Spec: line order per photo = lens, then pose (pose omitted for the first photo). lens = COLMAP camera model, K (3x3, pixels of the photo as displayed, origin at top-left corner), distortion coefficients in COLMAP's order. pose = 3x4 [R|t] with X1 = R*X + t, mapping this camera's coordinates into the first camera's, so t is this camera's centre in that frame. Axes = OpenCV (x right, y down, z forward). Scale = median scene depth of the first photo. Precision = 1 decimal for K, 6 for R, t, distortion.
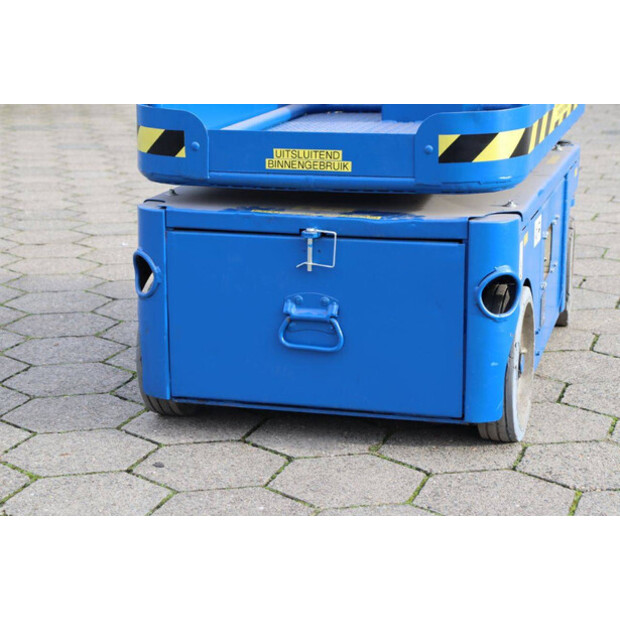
lens RADIAL K [[1469.9, 0, 310.0], [0, 1469.9, 310.0], [0, 0, 1]] dist [0.414179, 0.137565]
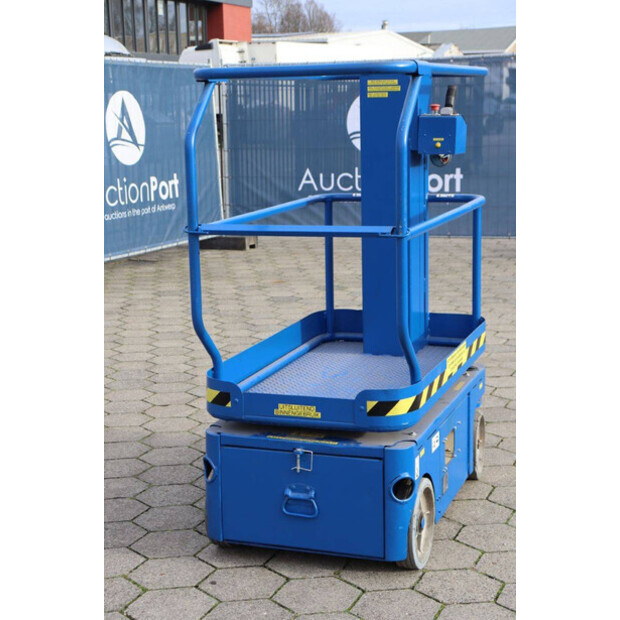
lens RADIAL K [[1164.9, 0, 318.7], [0, 1164.9, 308.1], [0, 0, 1]] dist [0.228665, 0.172125]
pose [[0.997615, -0.000038, -0.069028, 0.121582], [-0.003617, 0.998597, -0.052828, -0.149674], [0.068933, 0.052952, 0.996215, -0.419711]]
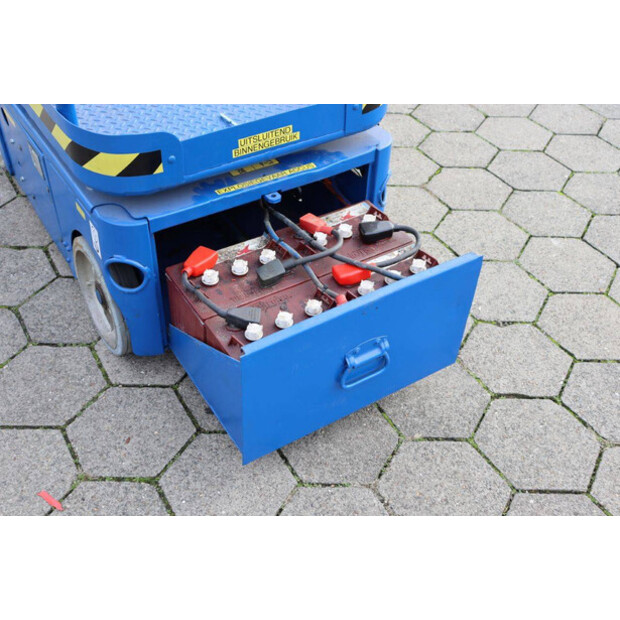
lens RADIAL K [[748.9, 0, 310.0], [0, 748.9, 310.0], [0, 0, 1]] dist [0.002753, 0.007267]
pose [[0.663913, -0.475889, 0.576844, -0.369811], [0.130913, 0.833430, 0.536895, -0.294517], [-0.736262, -0.280935, 0.615625, 0.574104]]
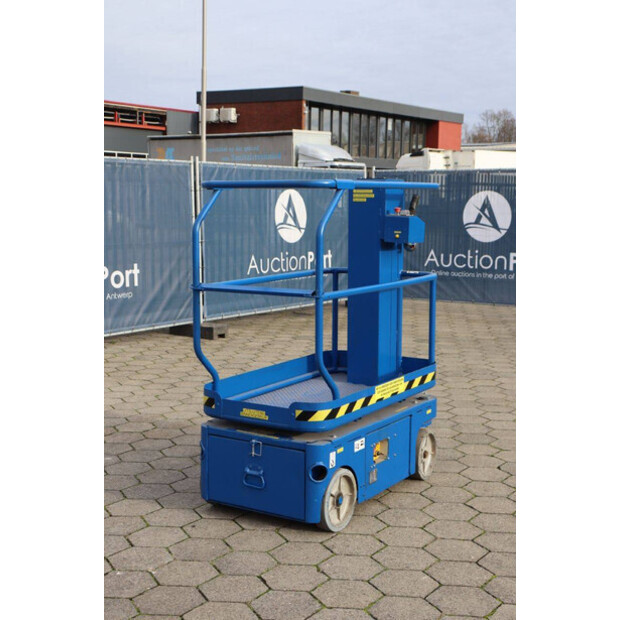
lens RADIAL K [[935.9, 0, 321.9], [0, 935.9, 309.3], [0, 0, 1]] dist [0.100319, -0.017703]
pose [[0.959142, 0.046660, -0.279050, 0.562998], [-0.076191, 0.992468, -0.095929, -0.133574], [0.272473, 0.113271, 0.955473, -0.573606]]
